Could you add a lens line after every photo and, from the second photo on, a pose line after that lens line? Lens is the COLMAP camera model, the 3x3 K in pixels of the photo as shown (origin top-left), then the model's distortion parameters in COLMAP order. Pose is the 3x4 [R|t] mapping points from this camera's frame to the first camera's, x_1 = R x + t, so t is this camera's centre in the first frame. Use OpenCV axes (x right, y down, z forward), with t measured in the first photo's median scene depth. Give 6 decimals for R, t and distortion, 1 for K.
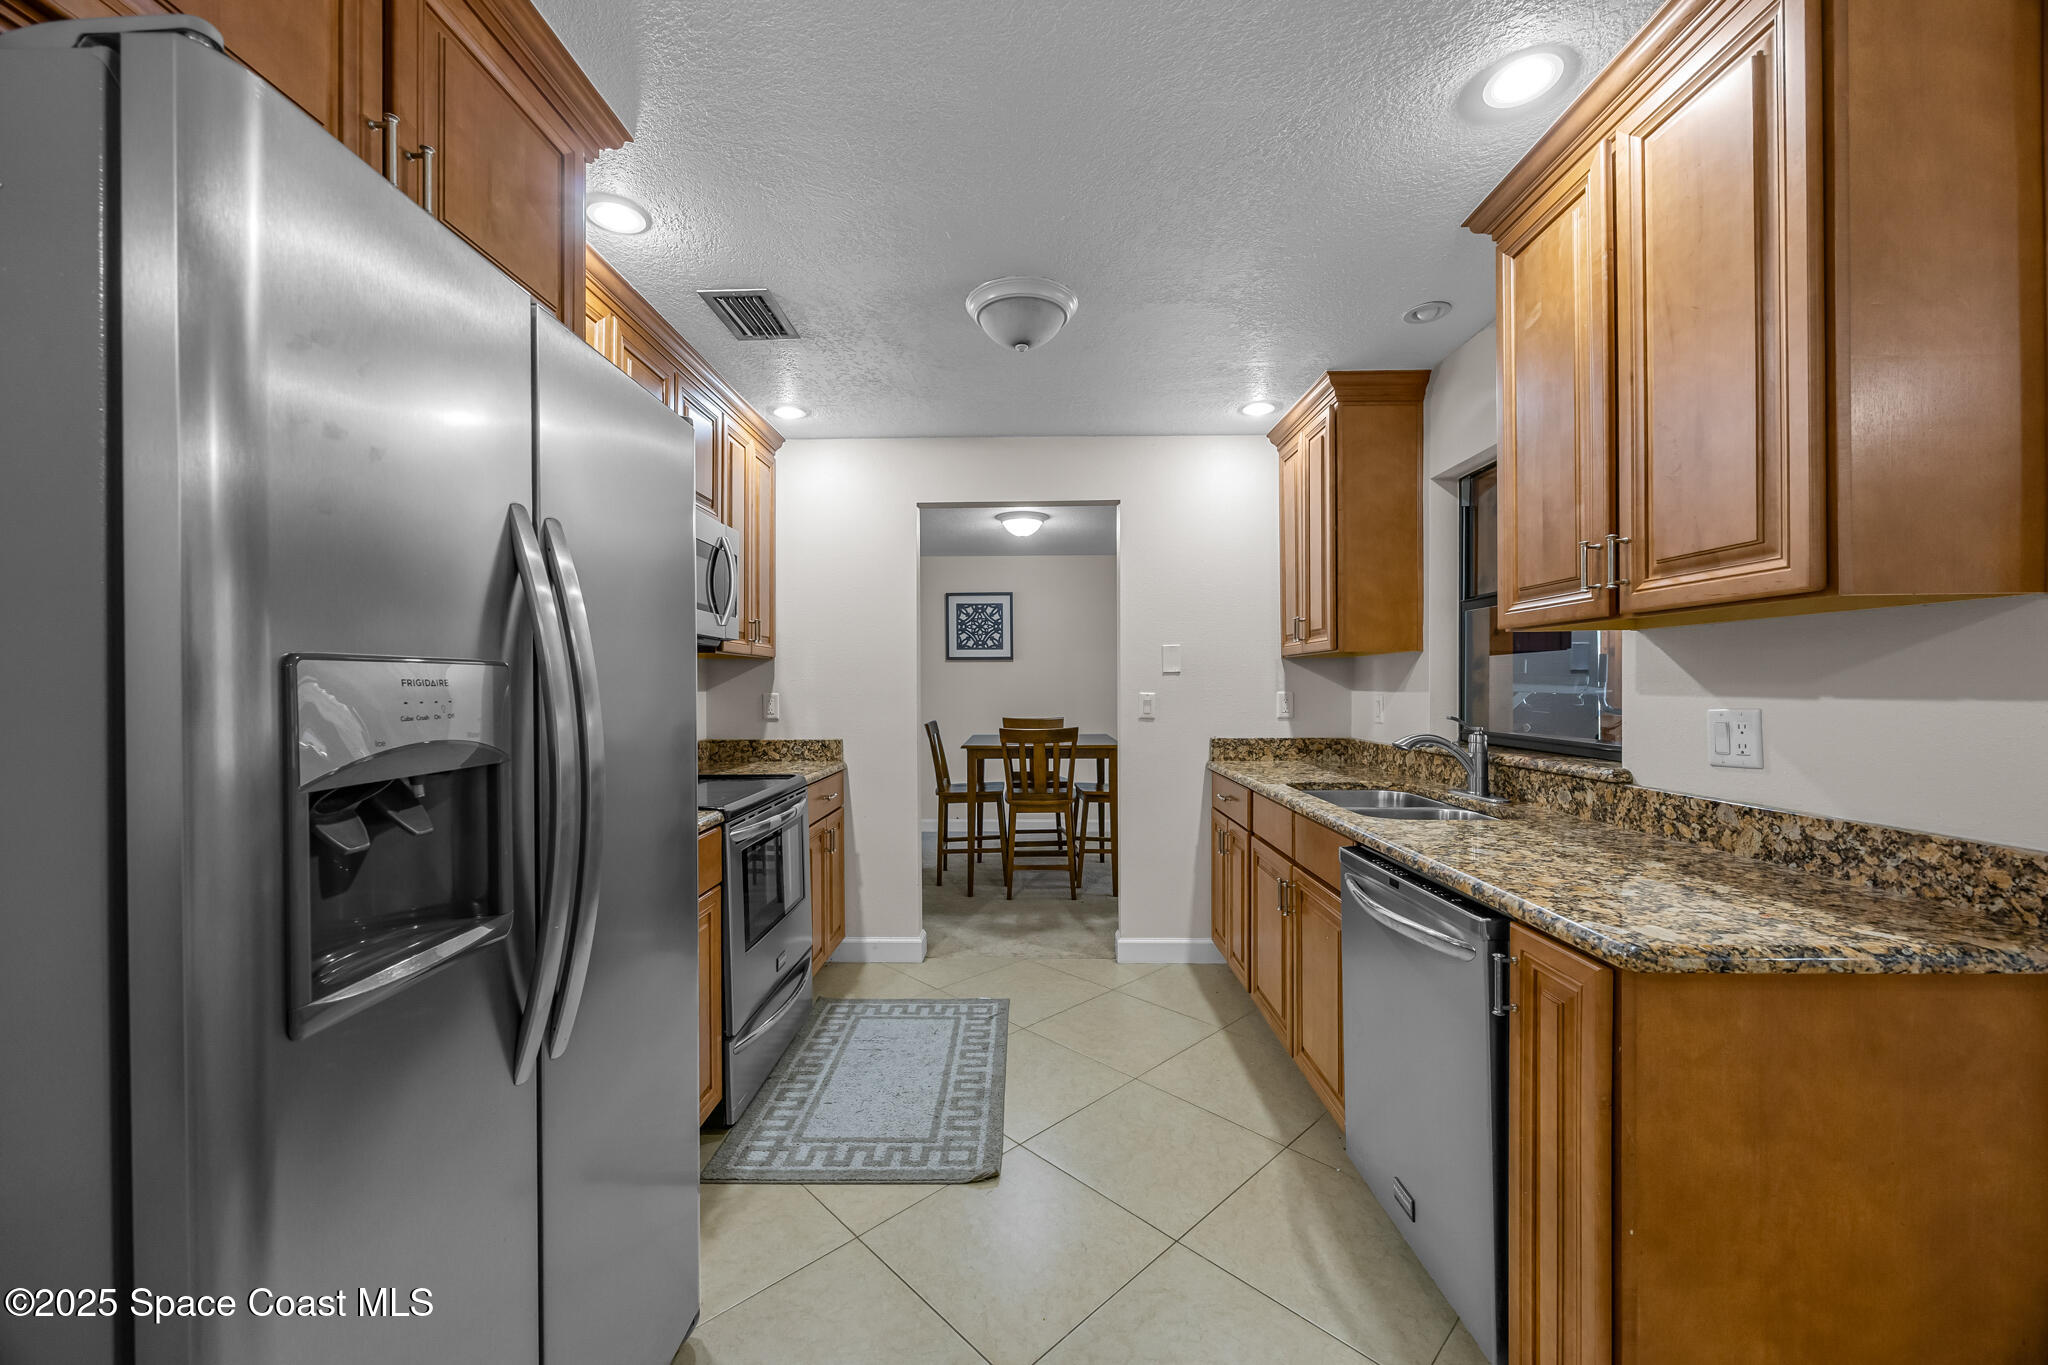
lens RADIAL K [[702.8, 0, 1024.0], [0, 702.8, 682.5], [0, 0, 1]] dist [0.000037, 0.000005]
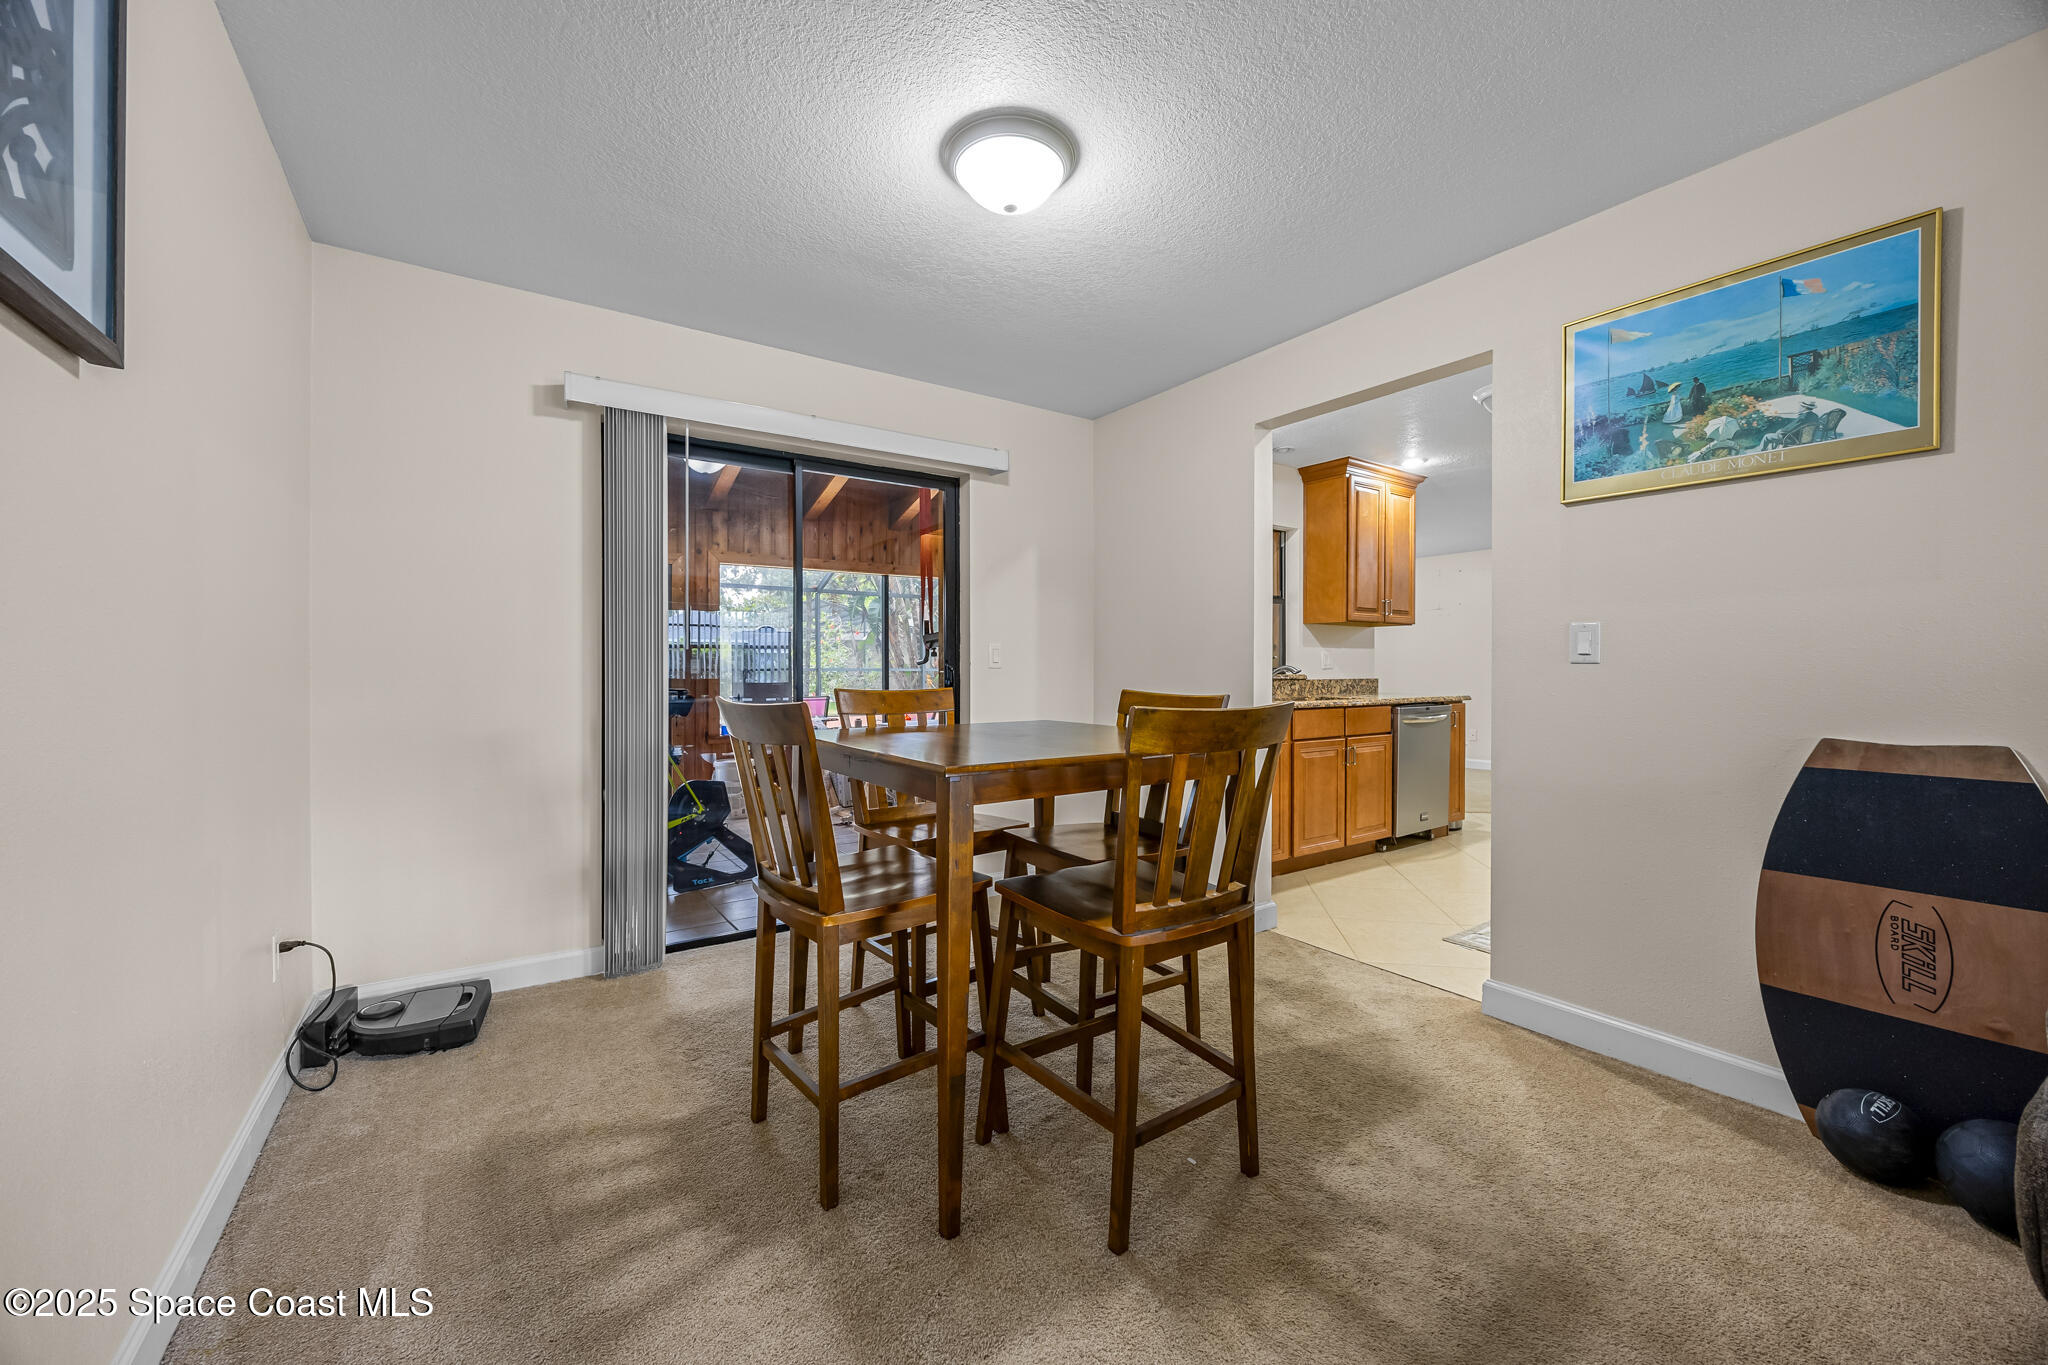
lens RADIAL K [[784.6, 0, 1024.0], [0, 784.6, 682.5], [0, 0, 1]] dist [0.000077, 0.000048]
pose [[-0.572895, -0.006827, 0.819601, -0.928147], [0.000531, 0.999962, 0.008701, 0.116719], [-0.819629, 0.005420, -0.572869, 3.309846]]
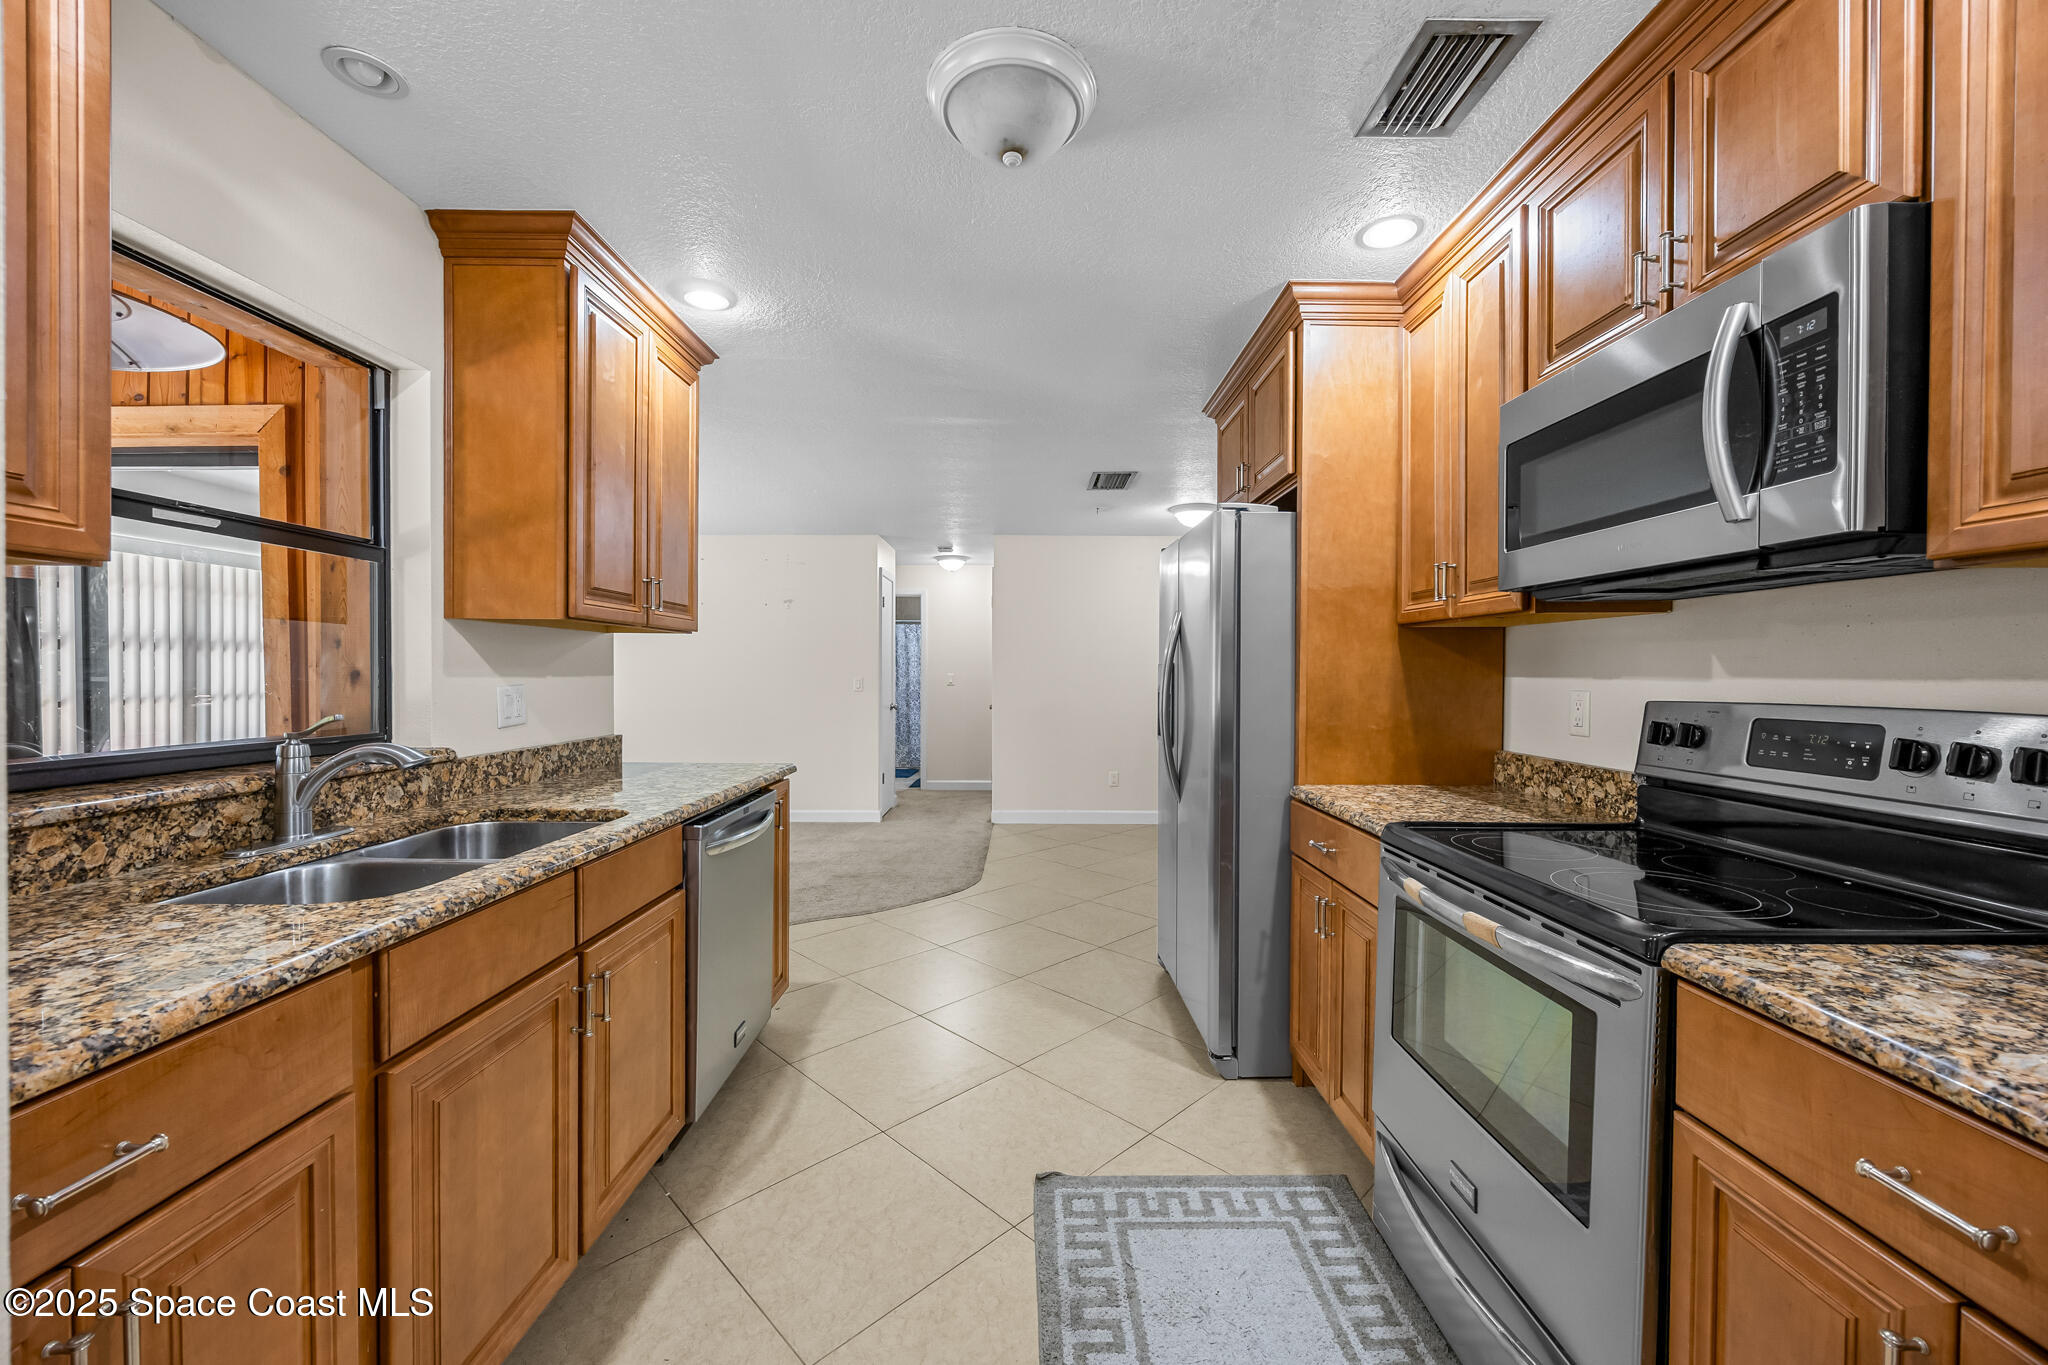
lens RADIAL K [[784.6, 0, 1024.0], [0, 784.6, 682.5], [0, 0, 1]] dist [0.000077, 0.000048]
pose [[-0.999937, -0.001241, -0.011162, -0.007035], [-0.001335, 0.999963, 0.008462, 0.013072], [0.011151, 0.008477, -0.999902, 2.002771]]
